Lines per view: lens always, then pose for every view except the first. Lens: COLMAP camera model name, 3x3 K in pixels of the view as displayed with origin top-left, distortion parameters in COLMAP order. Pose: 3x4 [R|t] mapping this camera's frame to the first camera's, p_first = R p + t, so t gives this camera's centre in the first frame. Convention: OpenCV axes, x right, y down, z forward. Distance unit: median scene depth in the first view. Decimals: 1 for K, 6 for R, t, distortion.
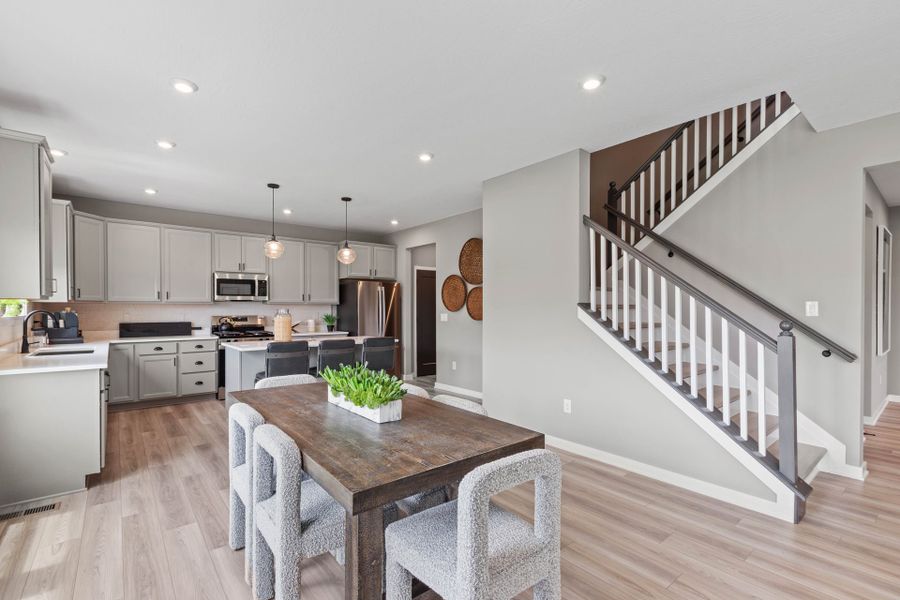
lens RADIAL K [[408.1, 0, 447.5], [0, 408.1, 313.7], [0, 0, 1]] dist [-0.000566, 0.001711]
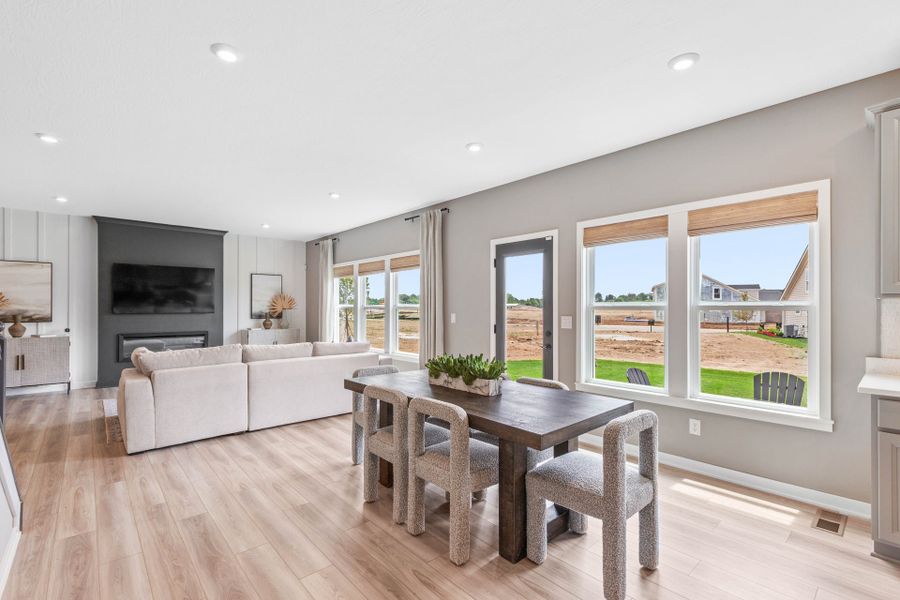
lens RADIAL K [[408.1, 0, 449.4], [0, 408.1, 307.7], [0, 0, 1]] dist [-0.000566, 0.001711]
pose [[-0.998887, -0.003037, -0.047077, -0.038873], [-0.003601, 0.999923, 0.011898, -0.011189], [0.047037, 0.012055, -0.998820, 0.832216]]
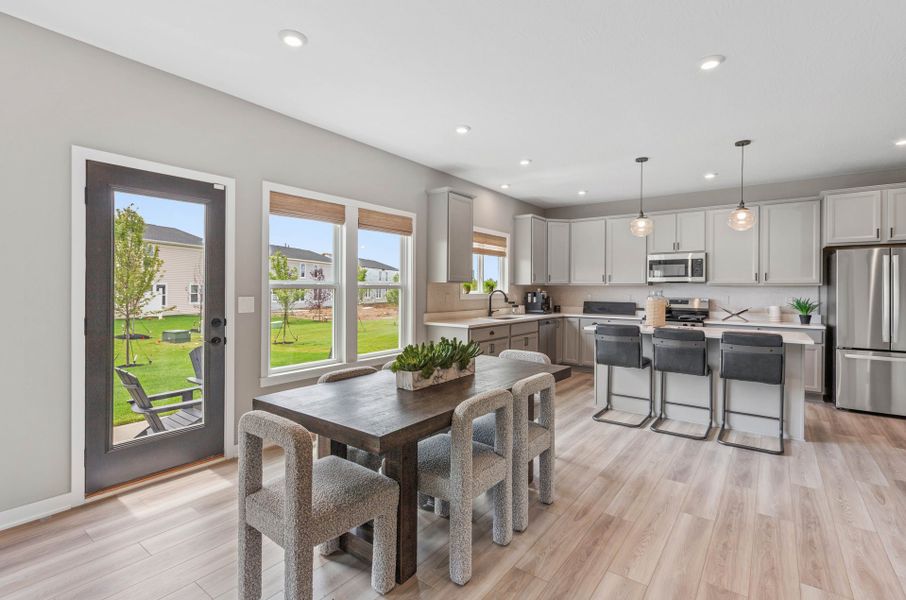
lens RADIAL K [[427.8, 0, 453.0], [0, 427.8, 288.2], [0, 0, 1]] dist [-0.002303, 0.001062]
pose [[0.241980, 0.000864, -0.970281, 0.339714], [-0.020412, 0.999783, -0.004200, -0.003232], [0.970067, 0.020822, 0.241945, 0.276406]]
